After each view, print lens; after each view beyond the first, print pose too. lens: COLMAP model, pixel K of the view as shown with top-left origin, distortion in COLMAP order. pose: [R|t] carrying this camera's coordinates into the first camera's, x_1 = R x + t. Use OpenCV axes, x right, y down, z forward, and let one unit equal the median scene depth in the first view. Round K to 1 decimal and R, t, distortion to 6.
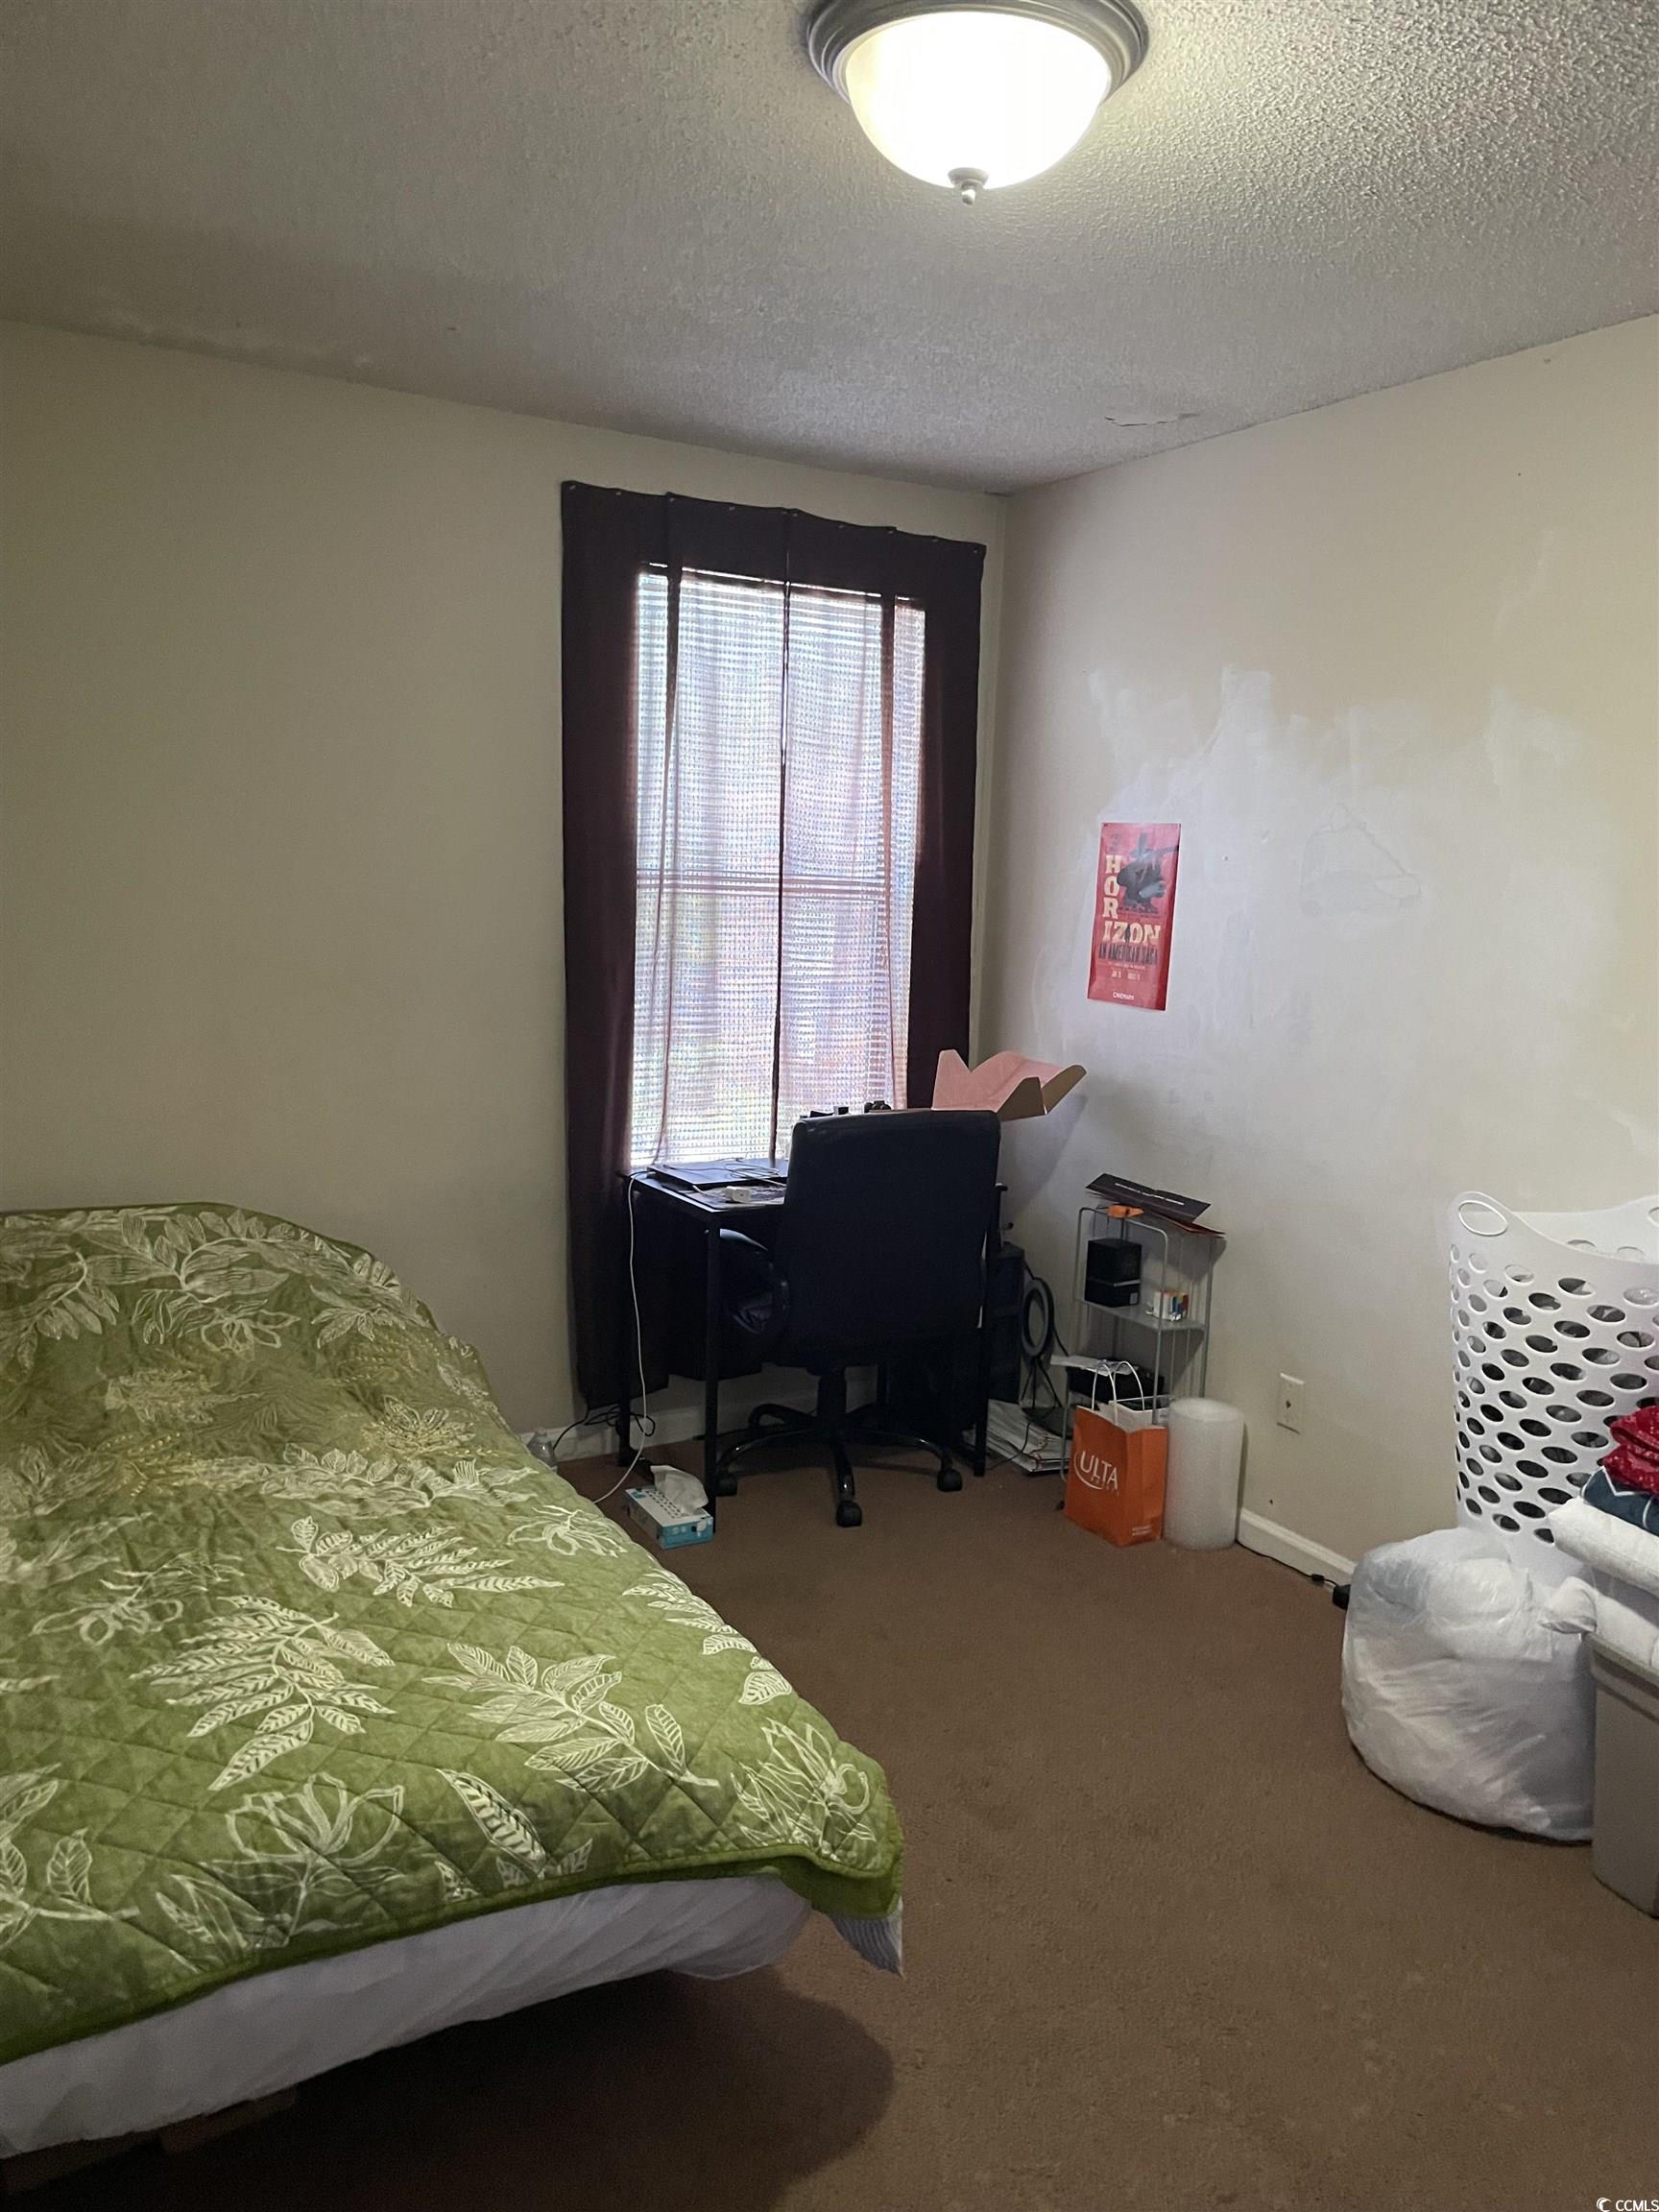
lens RADIAL K [[1698.8, 0, 827.1], [0, 1698.8, 1111.6], [0, 0, 1]] dist [0.014493, -0.018168]
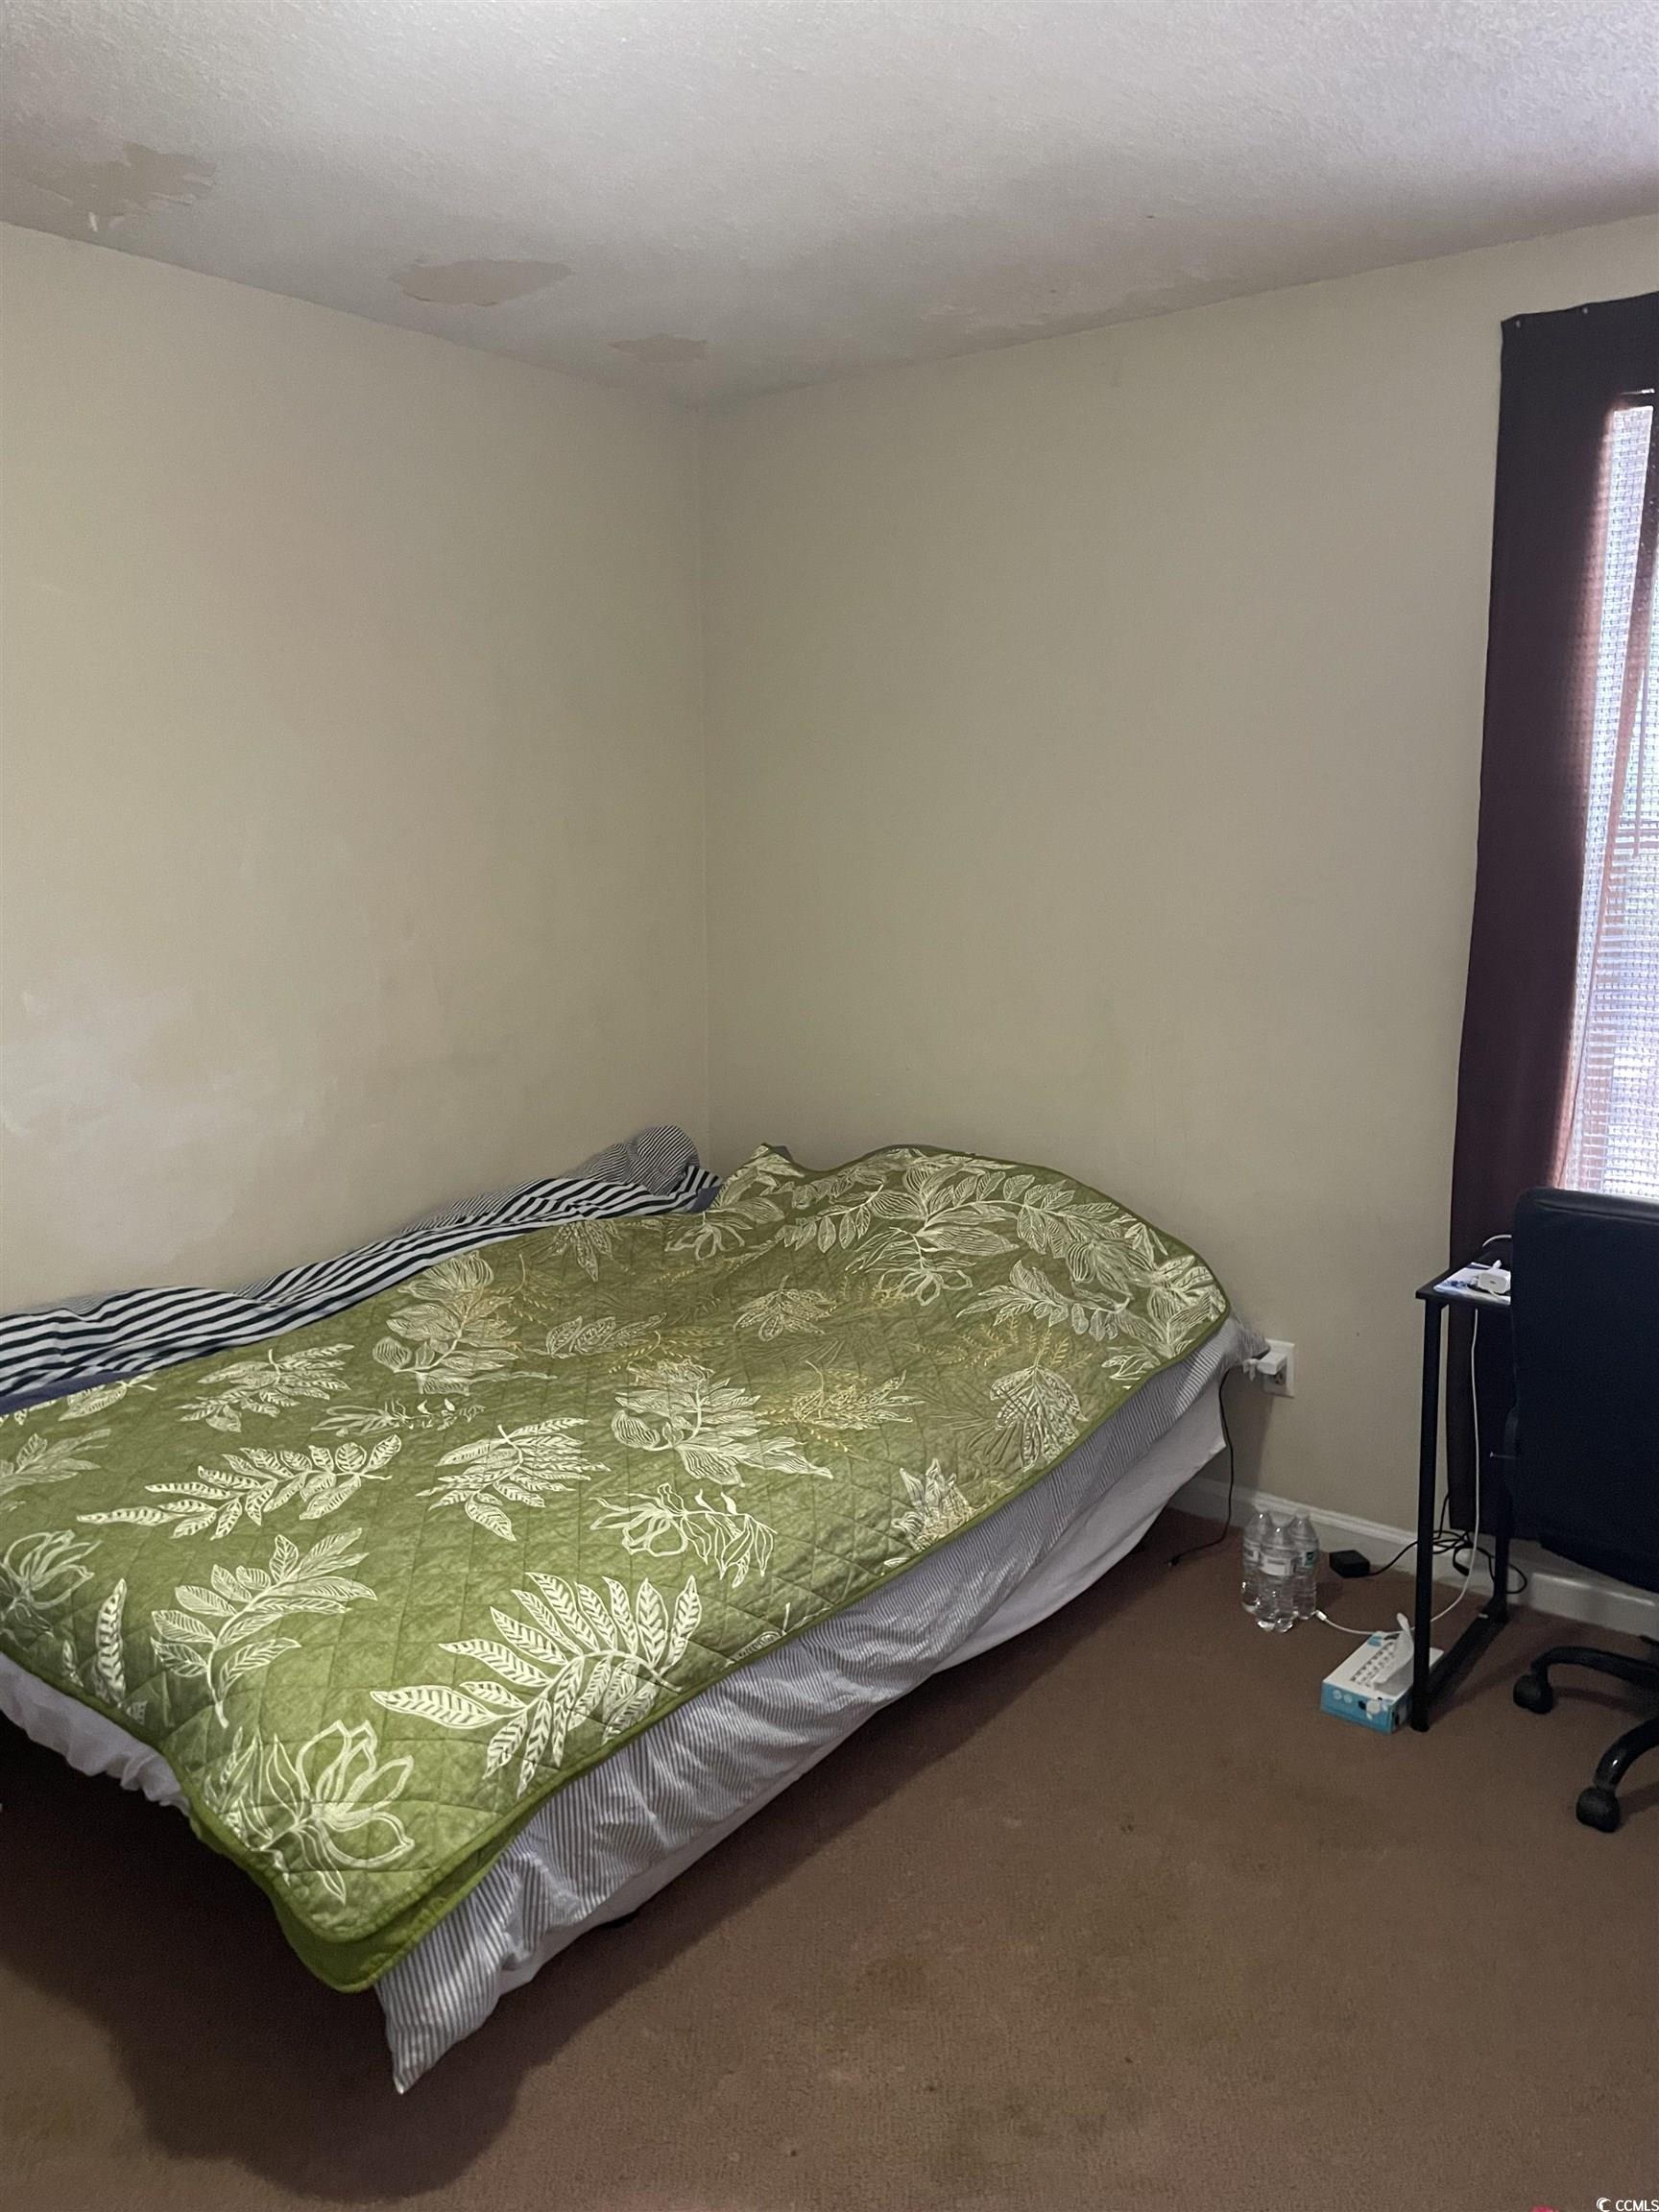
lens RADIAL K [[1698.8, 0, 827.8], [0, 1698.8, 1097.9], [0, 0, 1]] dist [0.014493, -0.018168]
pose [[0.366476, 0.122380, -0.922344, 0.951956], [-0.120478, 0.989208, 0.083382, -0.102421], [0.922594, 0.080565, 0.377265, 0.914666]]
